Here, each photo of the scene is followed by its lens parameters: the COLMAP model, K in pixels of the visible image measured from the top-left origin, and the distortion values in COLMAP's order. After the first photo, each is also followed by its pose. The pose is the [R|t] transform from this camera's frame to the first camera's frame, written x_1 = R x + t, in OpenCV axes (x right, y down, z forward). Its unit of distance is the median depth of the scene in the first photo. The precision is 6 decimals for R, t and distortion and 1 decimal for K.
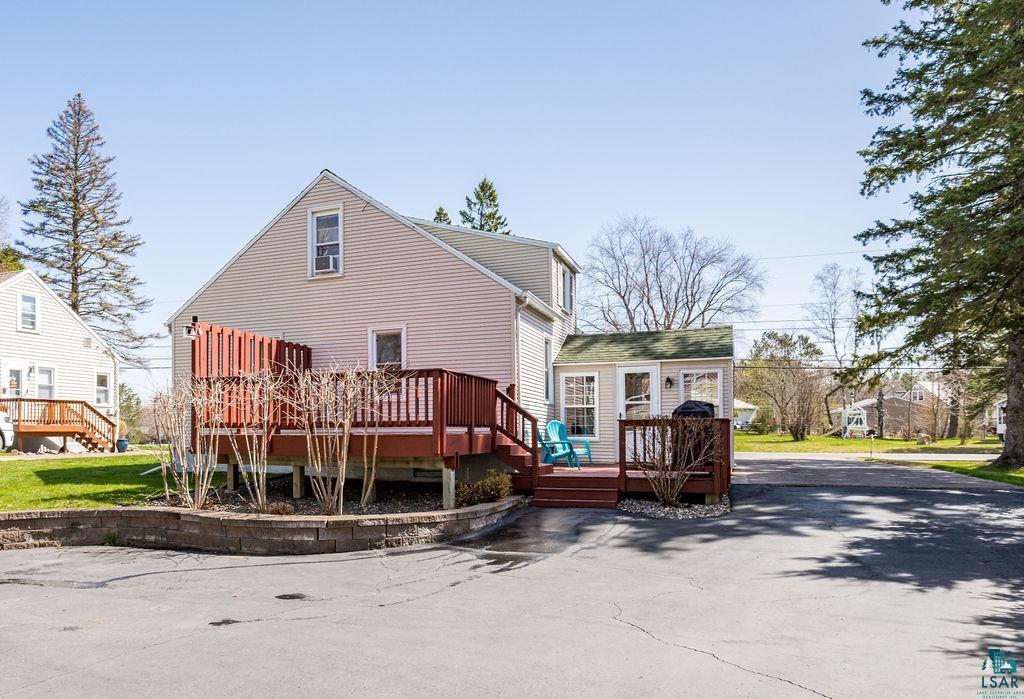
lens RADIAL K [[676.8, 0, 466.7], [0, 676.8, 352.7], [0, 0, 1]] dist [0.001427, 0.000096]
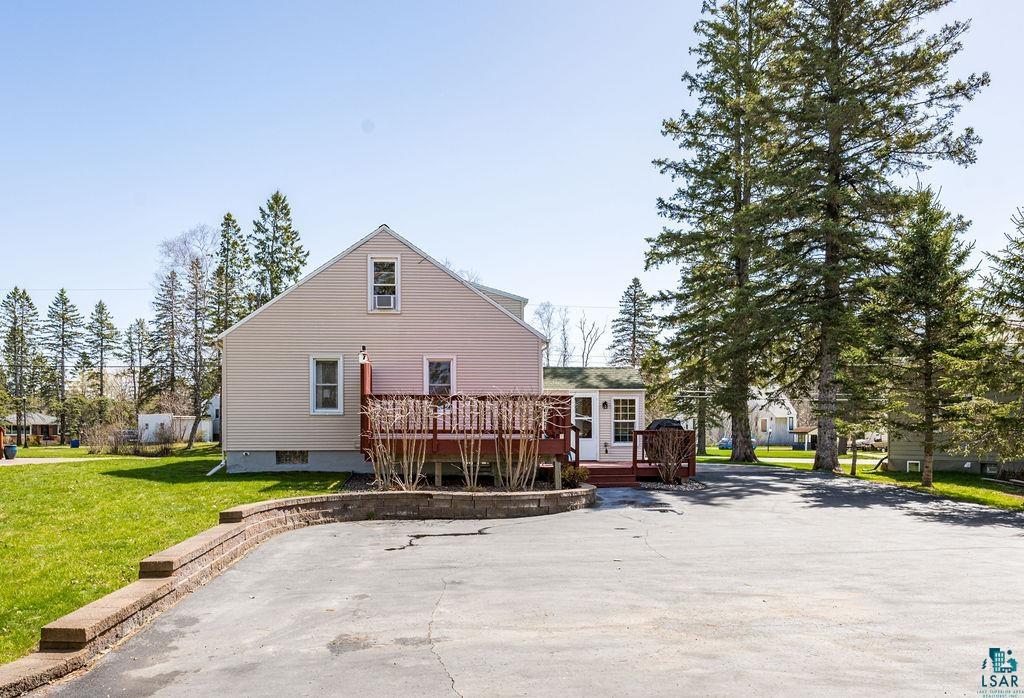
lens RADIAL K [[676.8, 0, 466.7], [0, 676.8, 352.2], [0, 0, 1]] dist [0.001427, 0.000096]
pose [[0.906129, 0.059623, 0.418778, -0.583184], [-0.052603, 0.998214, -0.028299, -0.011895], [-0.419718, 0.003614, 0.907647, -0.183635]]
